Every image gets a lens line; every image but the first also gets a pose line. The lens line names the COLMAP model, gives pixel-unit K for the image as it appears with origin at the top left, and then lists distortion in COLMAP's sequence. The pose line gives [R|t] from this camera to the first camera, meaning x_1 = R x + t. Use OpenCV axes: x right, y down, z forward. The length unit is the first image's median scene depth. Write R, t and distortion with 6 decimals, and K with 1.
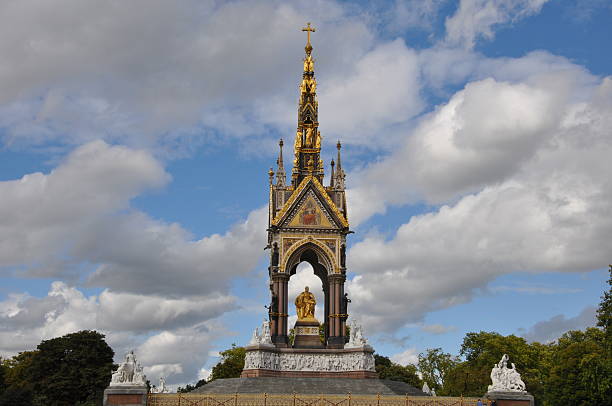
lens RADIAL K [[955.3, 0, 310.4], [0, 955.3, 208.4], [0, 0, 1]] dist [0.267307, 0.000000]
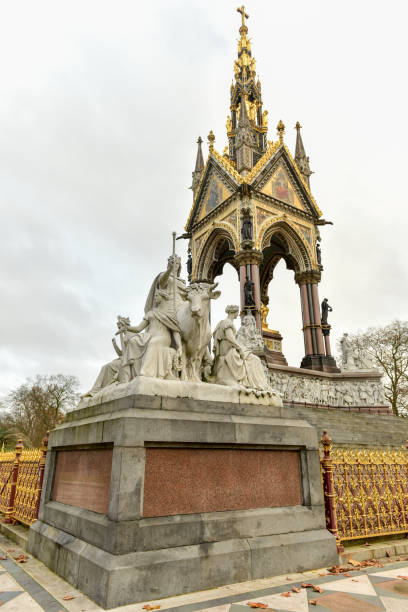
lens RADIAL K [[422.8, 0, 205.7], [0, 422.8, 302.4], [0, 0, 1]] dist [0.064436, 0.002491]
pose [[0.872348, 0.165197, 0.460130, -0.188605], [-0.121065, 0.984861, -0.124063, 0.141569], [-0.473659, 0.052521, 0.879141, 0.753931]]
